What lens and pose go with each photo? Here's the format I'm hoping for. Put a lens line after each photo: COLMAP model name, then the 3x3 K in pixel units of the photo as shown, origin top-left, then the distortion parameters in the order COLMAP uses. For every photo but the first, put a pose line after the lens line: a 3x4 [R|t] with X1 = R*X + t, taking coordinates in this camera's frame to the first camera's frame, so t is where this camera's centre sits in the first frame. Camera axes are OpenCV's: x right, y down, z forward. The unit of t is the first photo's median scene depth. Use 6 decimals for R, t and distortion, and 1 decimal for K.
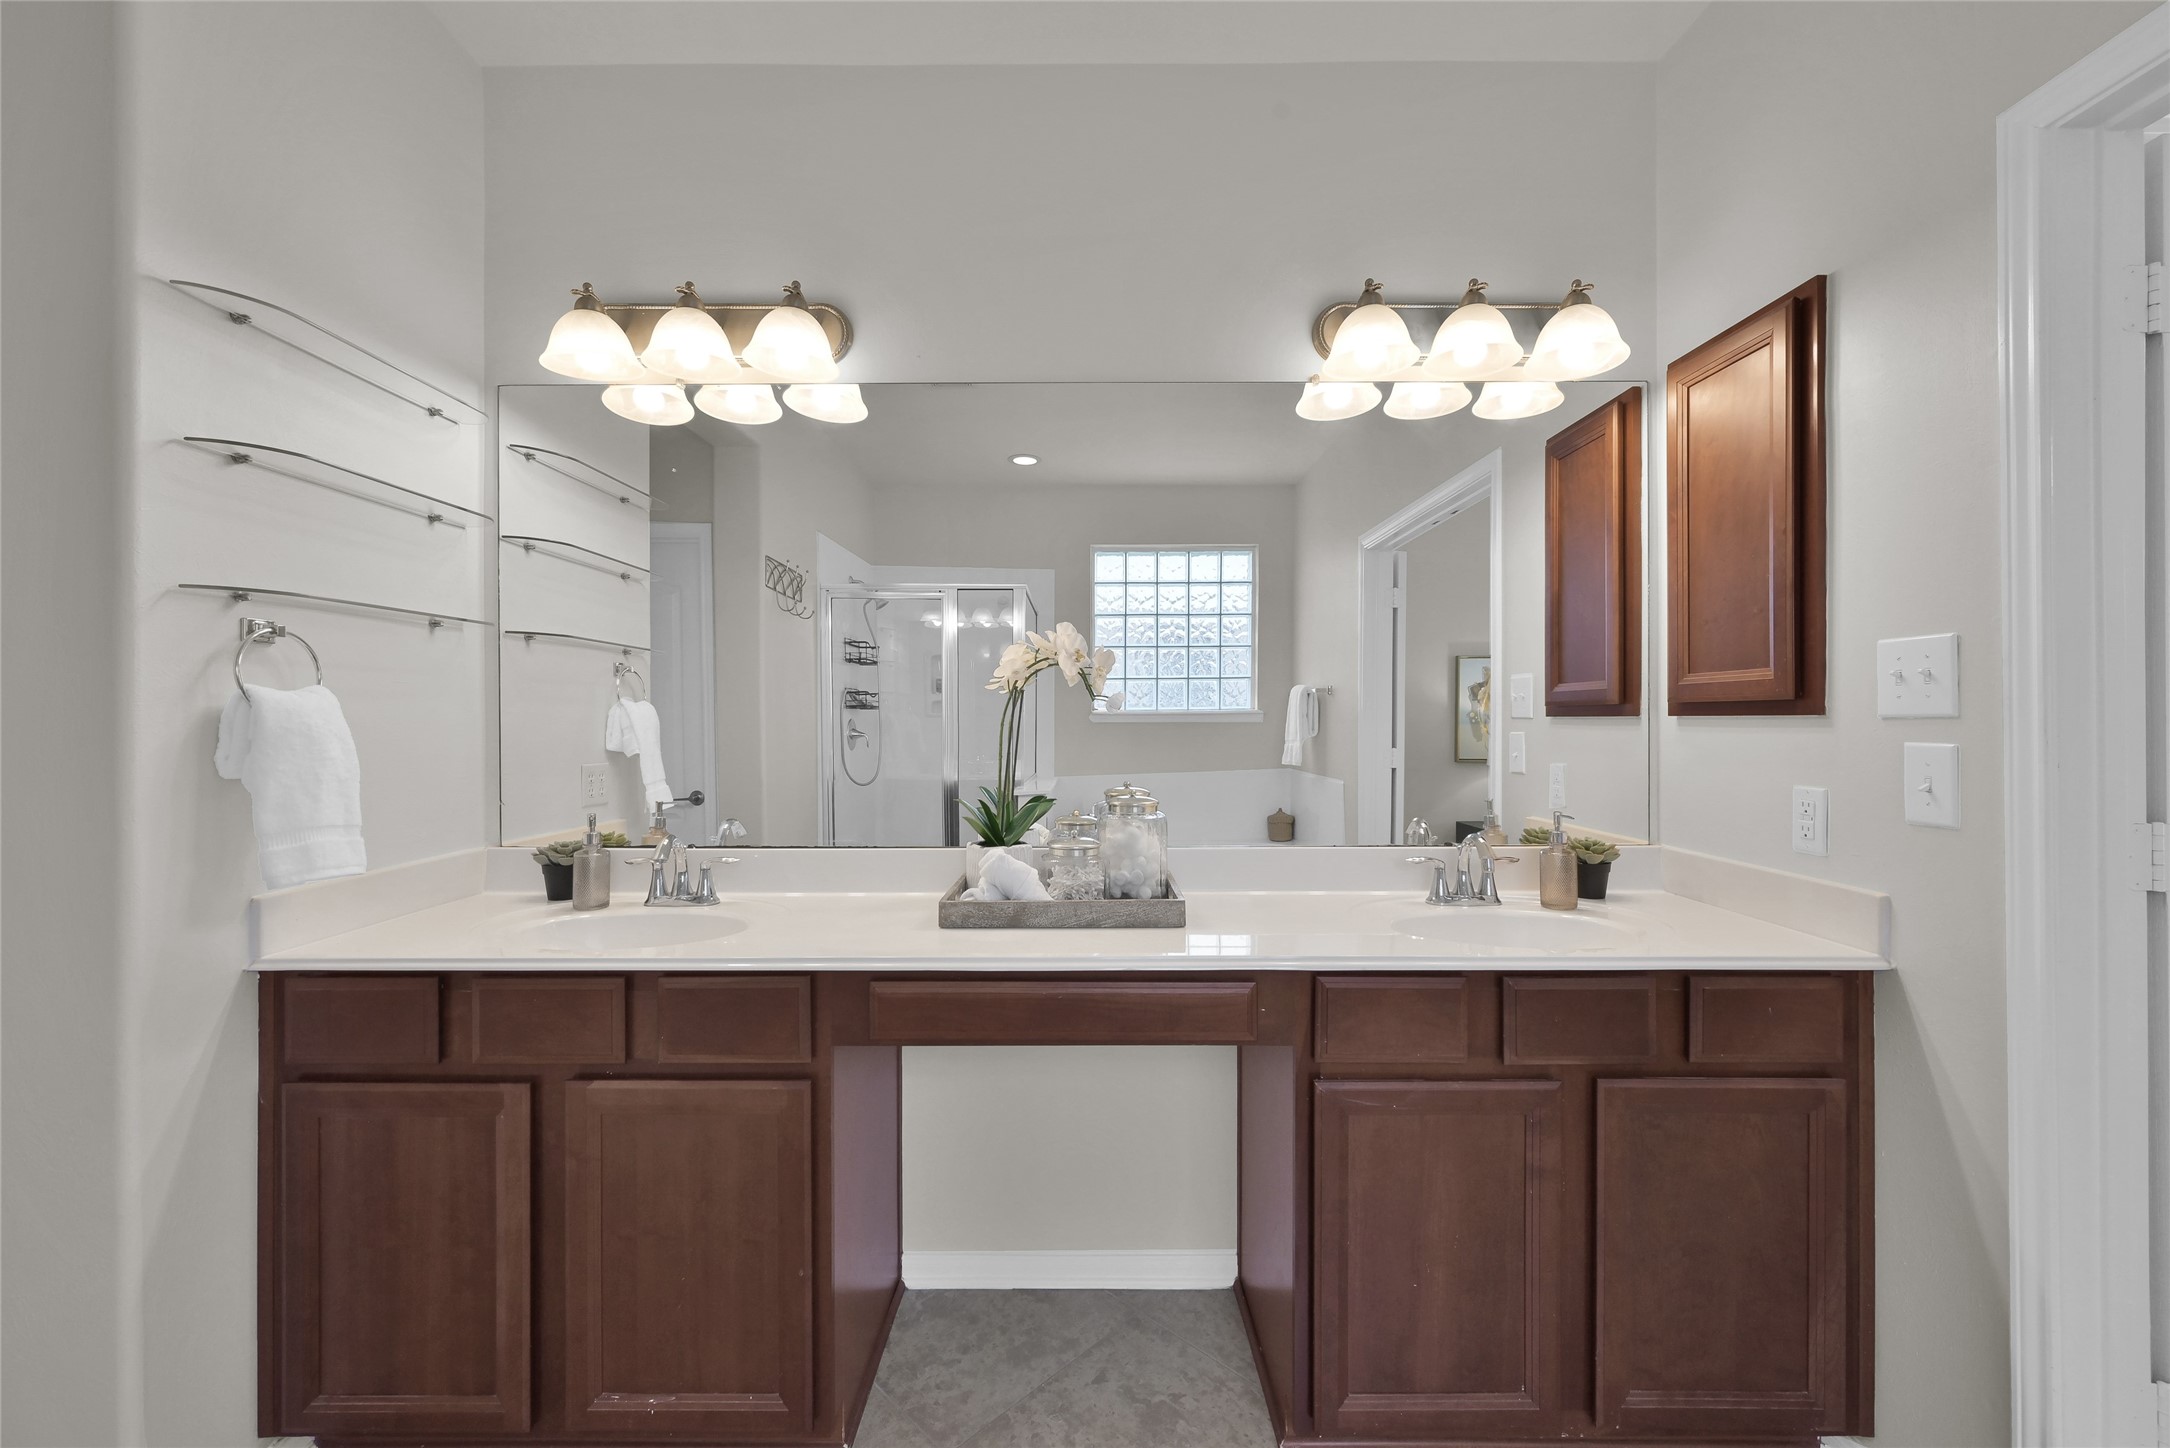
lens RADIAL K [[852.2, 0, 1087.9], [0, 852.2, 721.5], [0, 0, 1]] dist [-0.000054, -0.000187]
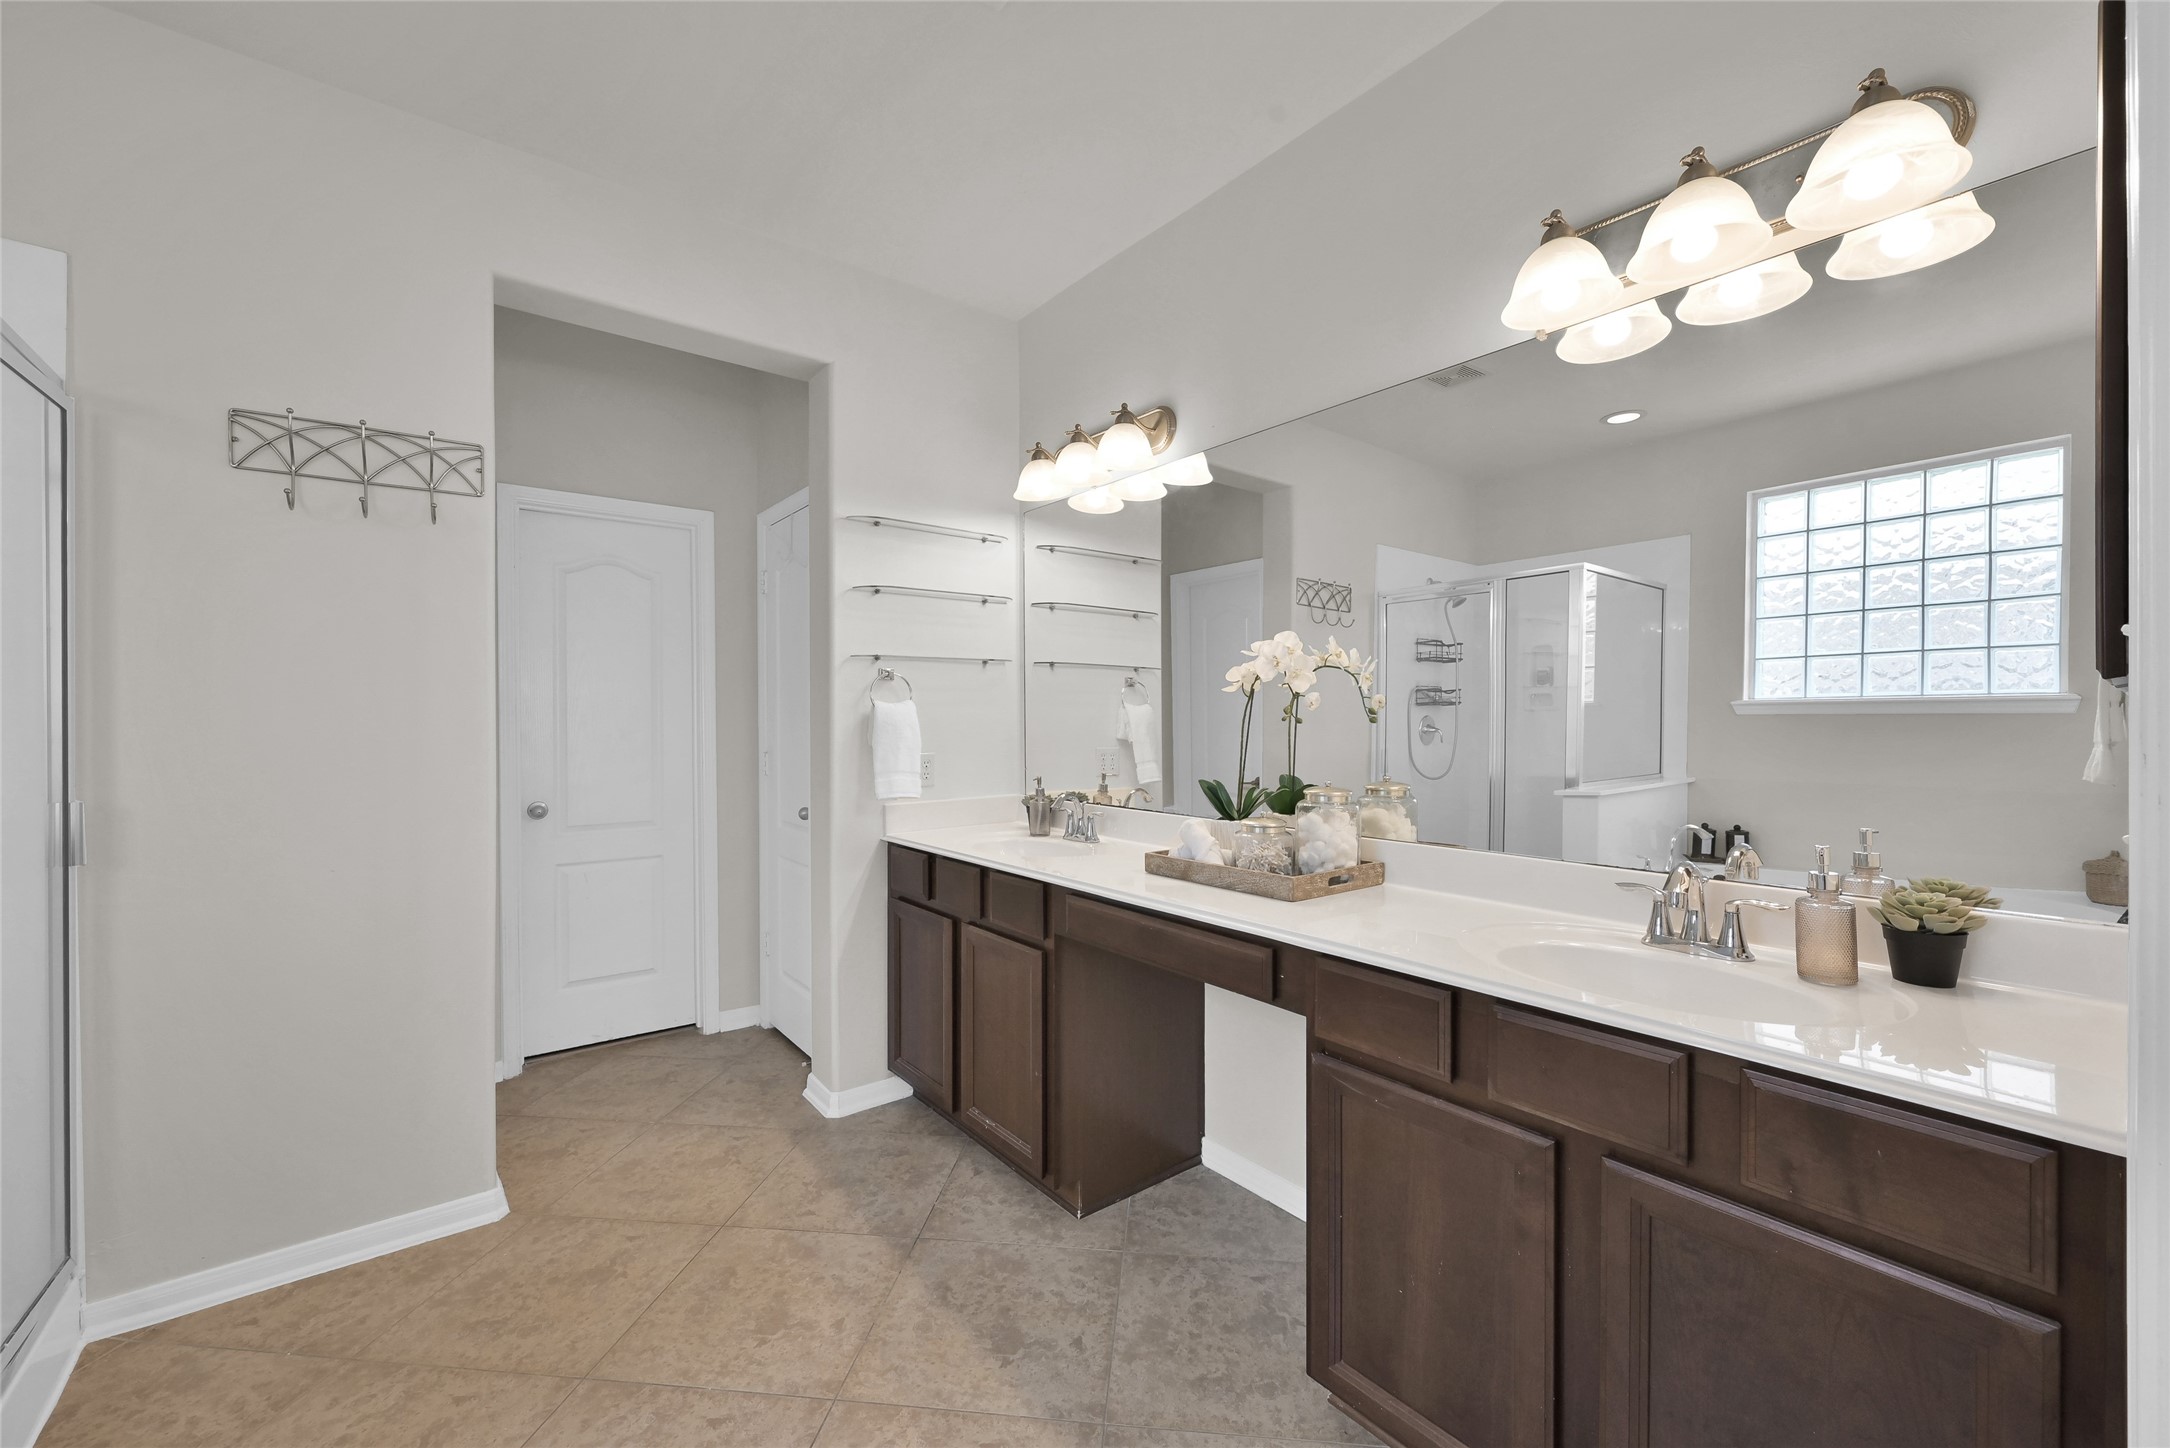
lens RADIAL K [[852.2, 0, 1091.9], [0, 852.2, 724.8], [0, 0, 1]] dist [-0.000054, -0.000187]
pose [[0.623238, 0.004831, -0.782018, 0.709602], [0.001246, 0.999974, 0.007171, 0.000152], [0.782032, -0.005443, 0.623215, 0.085772]]
